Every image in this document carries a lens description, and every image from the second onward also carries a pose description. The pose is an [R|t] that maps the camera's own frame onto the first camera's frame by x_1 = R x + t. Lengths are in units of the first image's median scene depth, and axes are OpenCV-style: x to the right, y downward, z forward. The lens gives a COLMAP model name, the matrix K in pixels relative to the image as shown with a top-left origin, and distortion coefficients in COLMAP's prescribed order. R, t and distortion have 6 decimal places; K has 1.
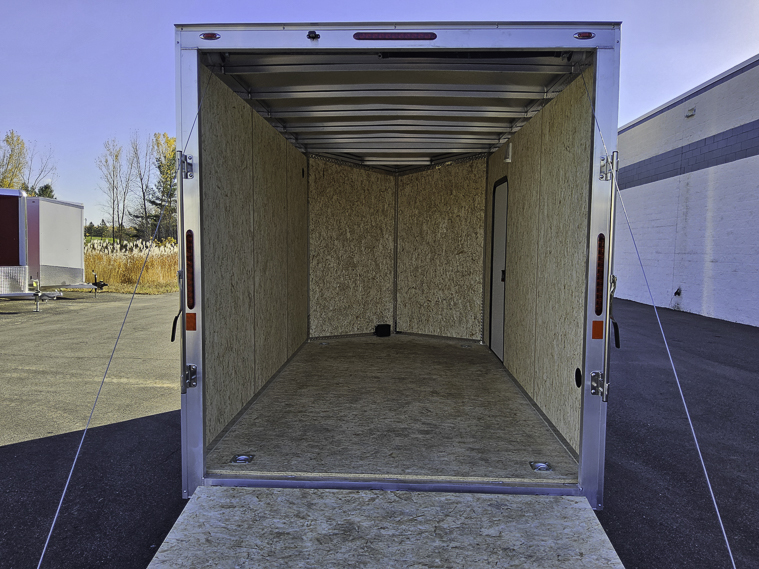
lens RADIAL K [[574.0, 0, 379.4], [0, 574.0, 283.3], [0, 0, 1]] dist [0.043332, -0.070515]
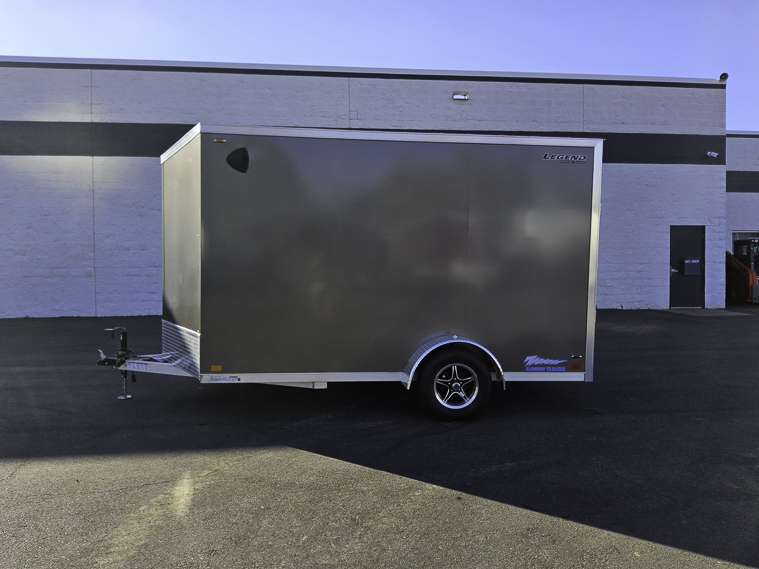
lens RADIAL K [[574.0, 0, 376.5], [0, 574.0, 285.0], [0, 0, 1]] dist [0.043332, -0.070515]
pose [[-0.133495, -0.073684, 0.988307, -0.919601], [0.059240, 0.994856, 0.082174, -0.063155], [-0.989277, 0.069517, -0.128443, 0.848873]]
